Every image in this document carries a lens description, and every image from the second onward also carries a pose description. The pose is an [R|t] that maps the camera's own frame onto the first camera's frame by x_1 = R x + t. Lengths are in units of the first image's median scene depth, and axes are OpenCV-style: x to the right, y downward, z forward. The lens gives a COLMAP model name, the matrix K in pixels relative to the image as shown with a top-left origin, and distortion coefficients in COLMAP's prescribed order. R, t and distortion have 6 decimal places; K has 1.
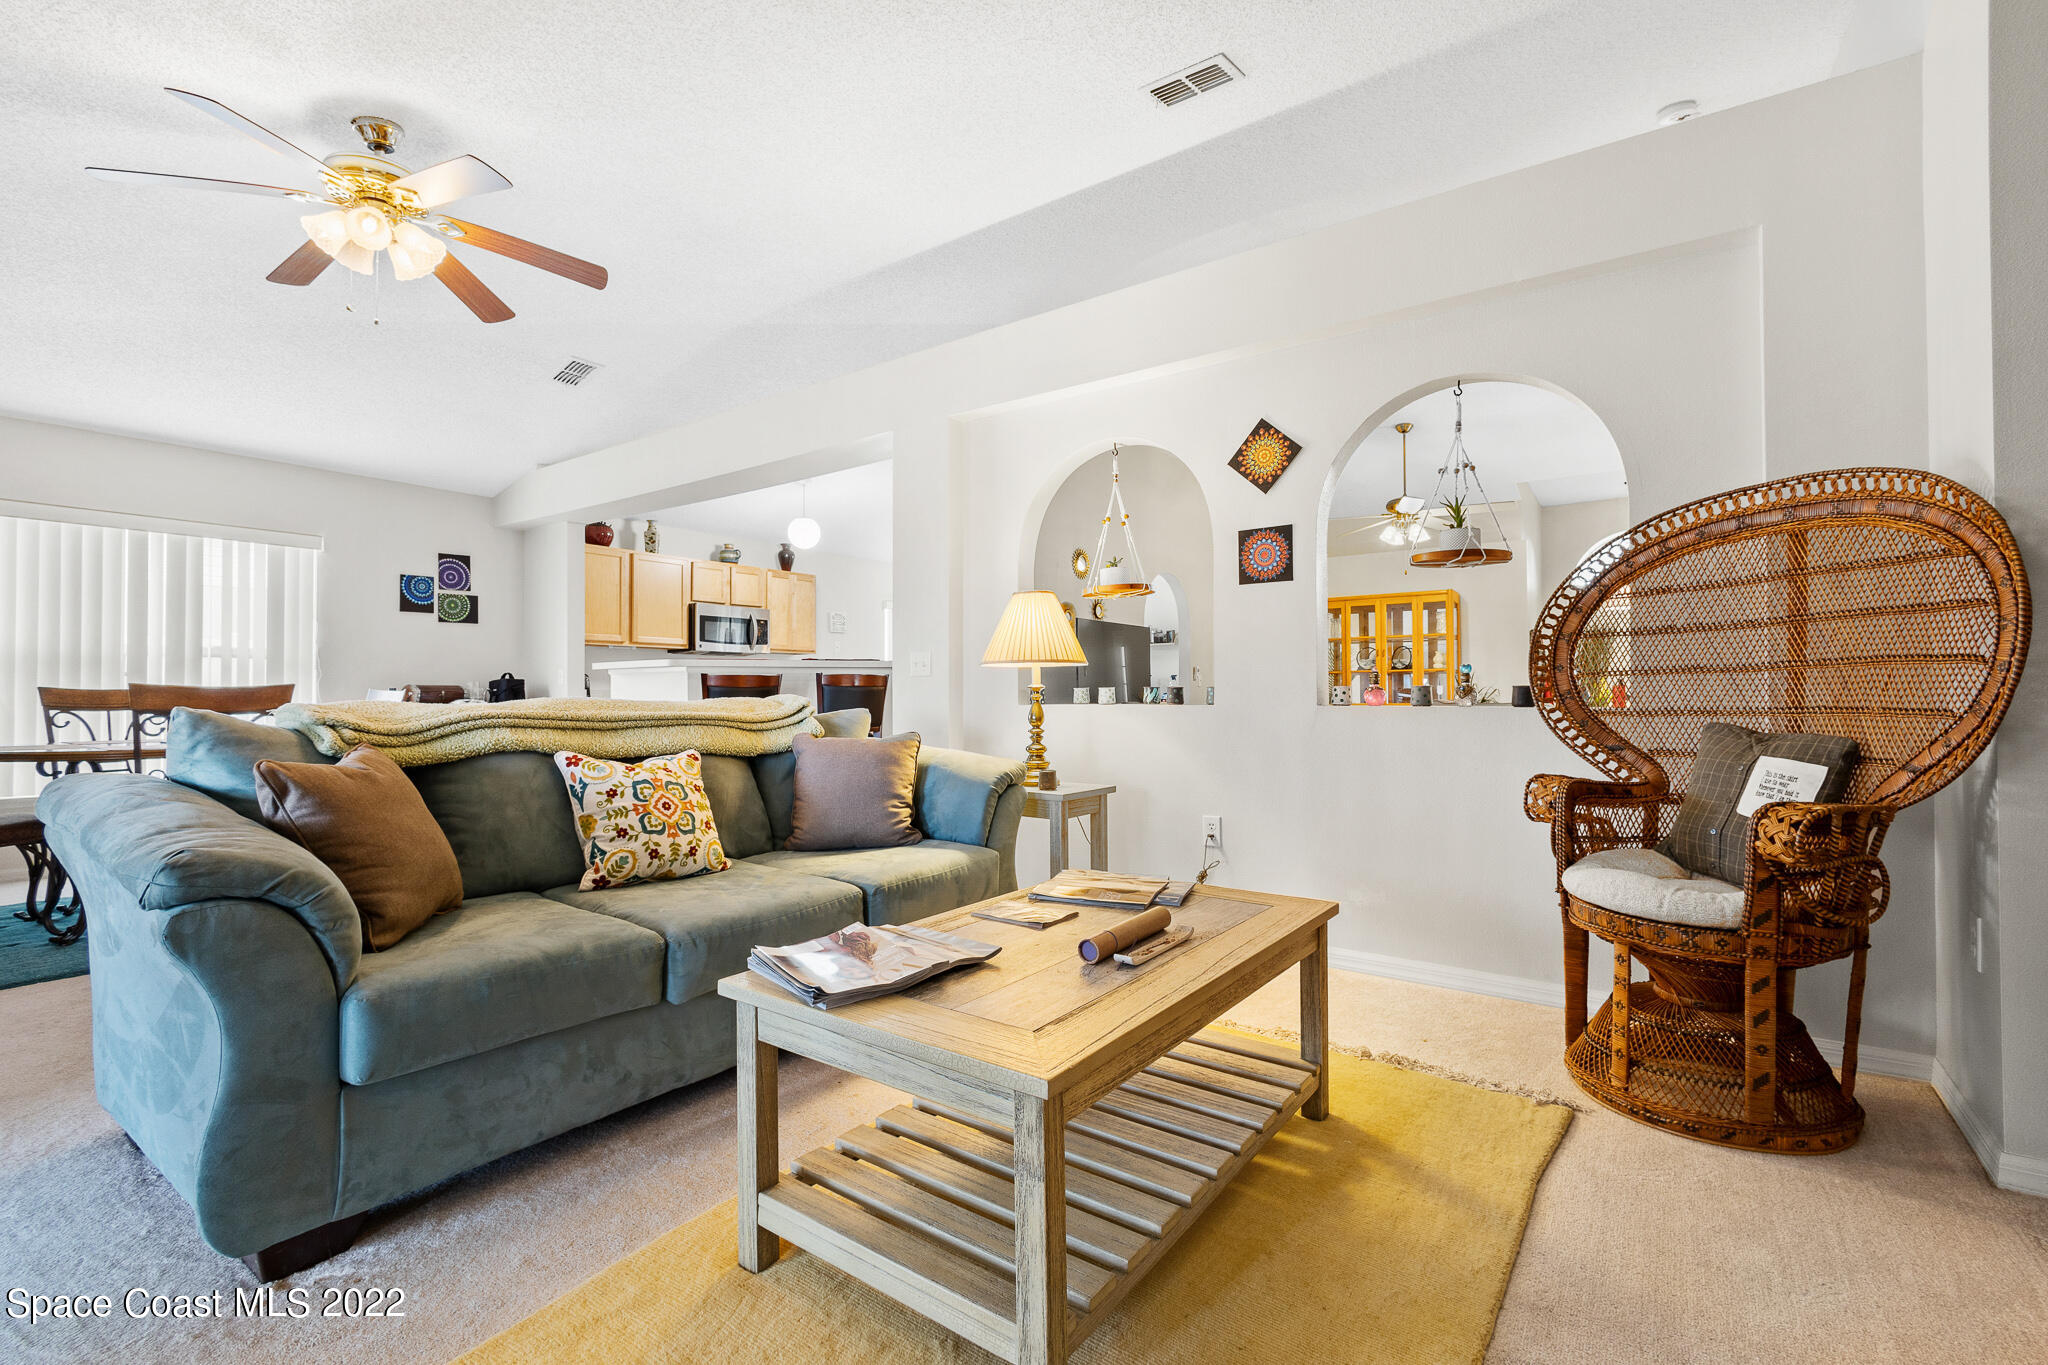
lens RADIAL K [[888.8, 0, 1026.0], [0, 888.8, 682.1], [0, 0, 1]] dist [0.000312, 0.000027]
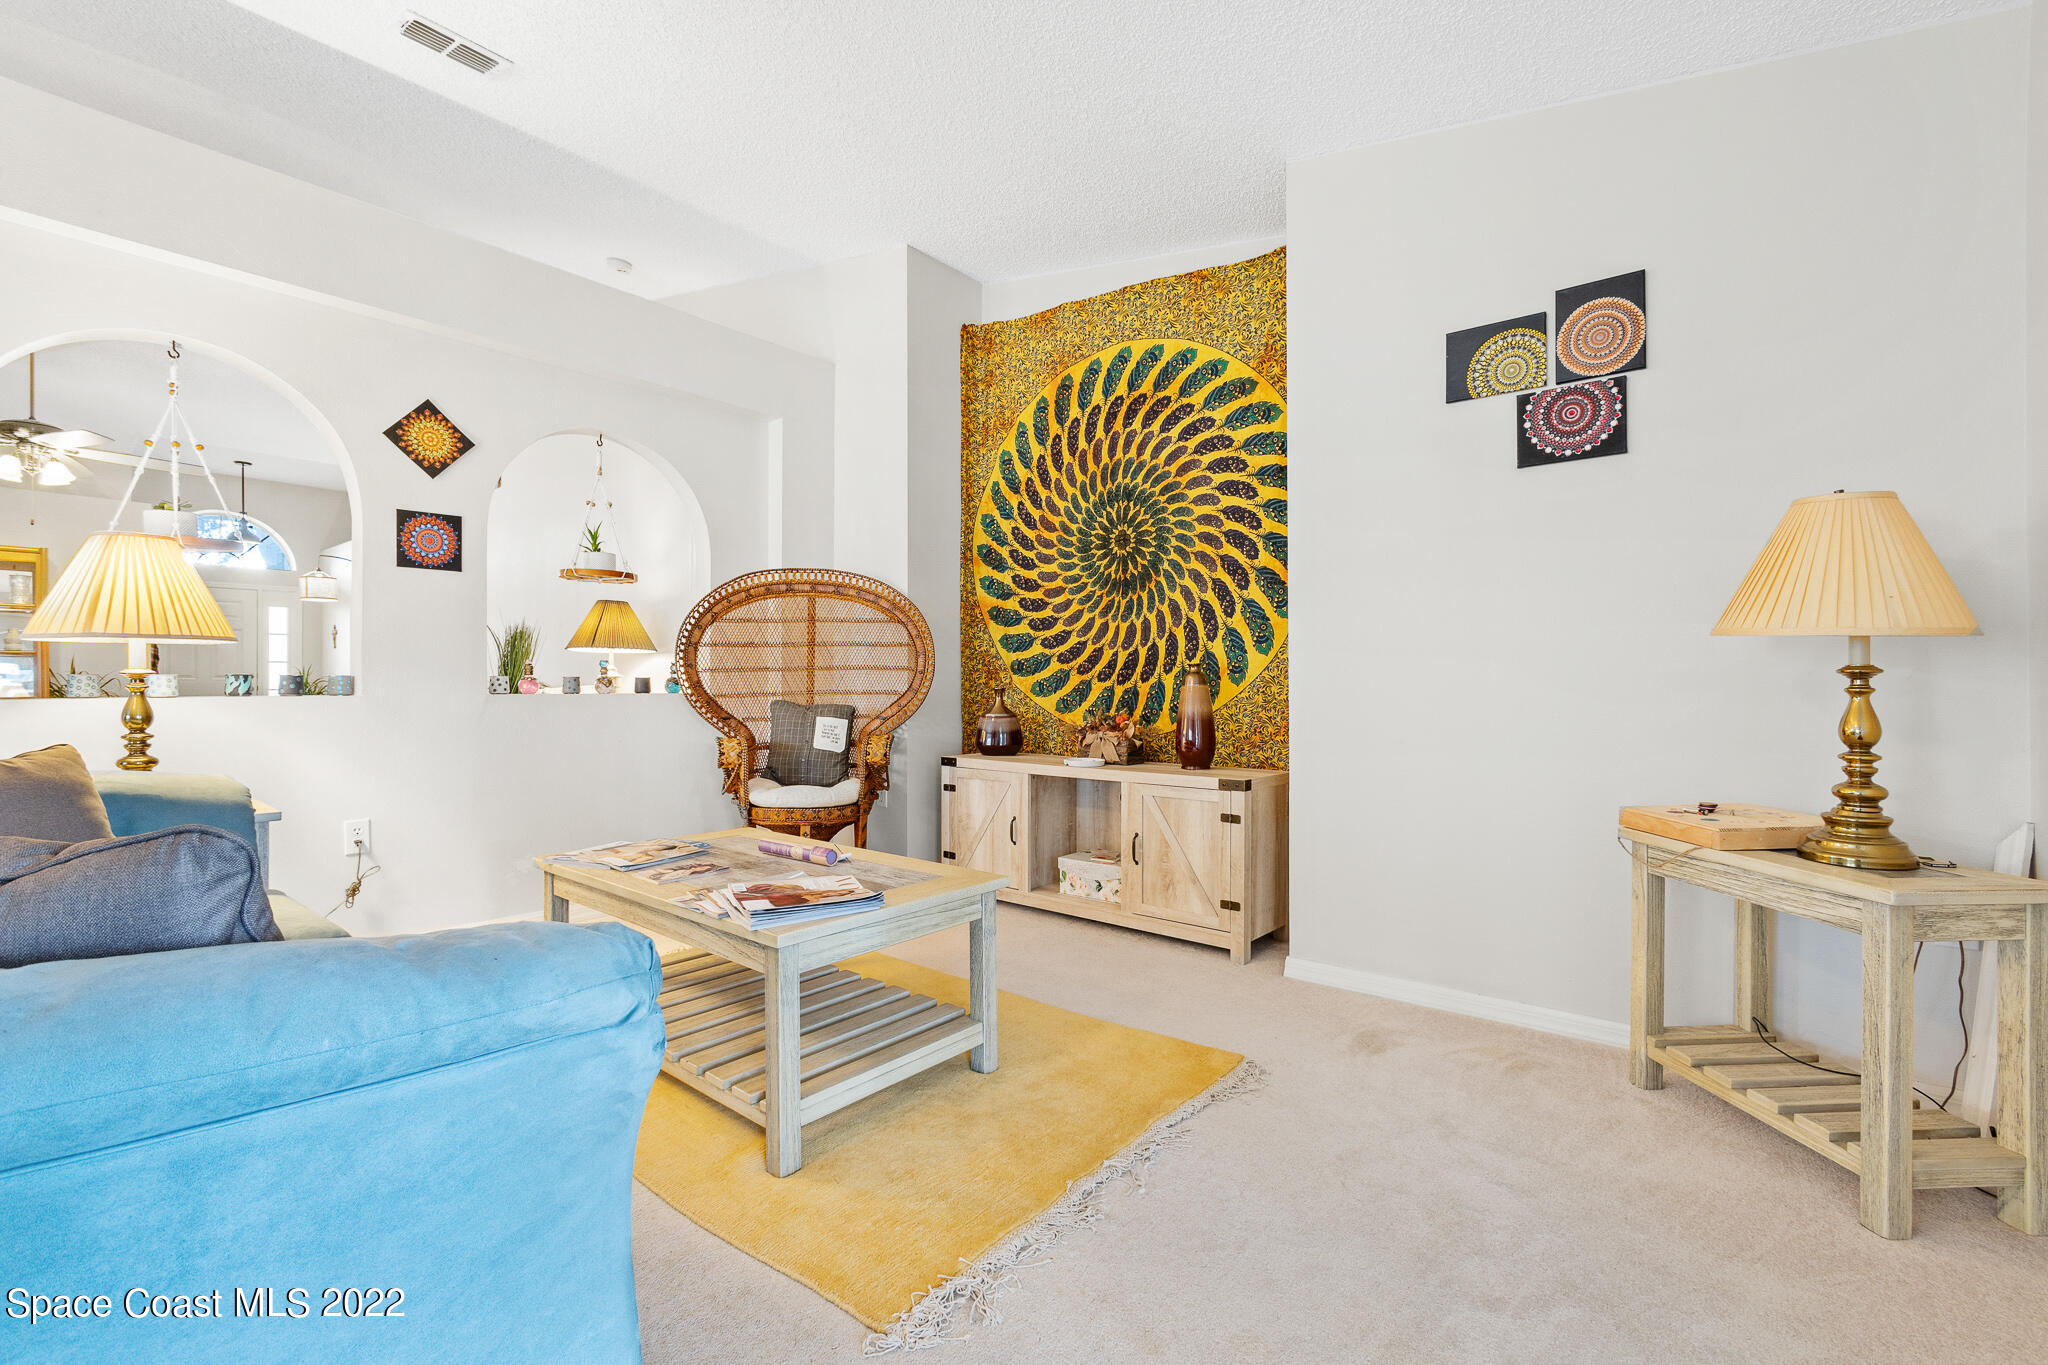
lens RADIAL K [[888.8, 0, 1026.0], [0, 888.8, 682.1], [0, 0, 1]] dist [0.000312, 0.000027]
pose [[0.077357, 0.002803, 0.997000, -0.519094], [-0.012508, 0.999920, -0.001840, 0.004321], [-0.996925, -0.012328, 0.077386, 0.216377]]
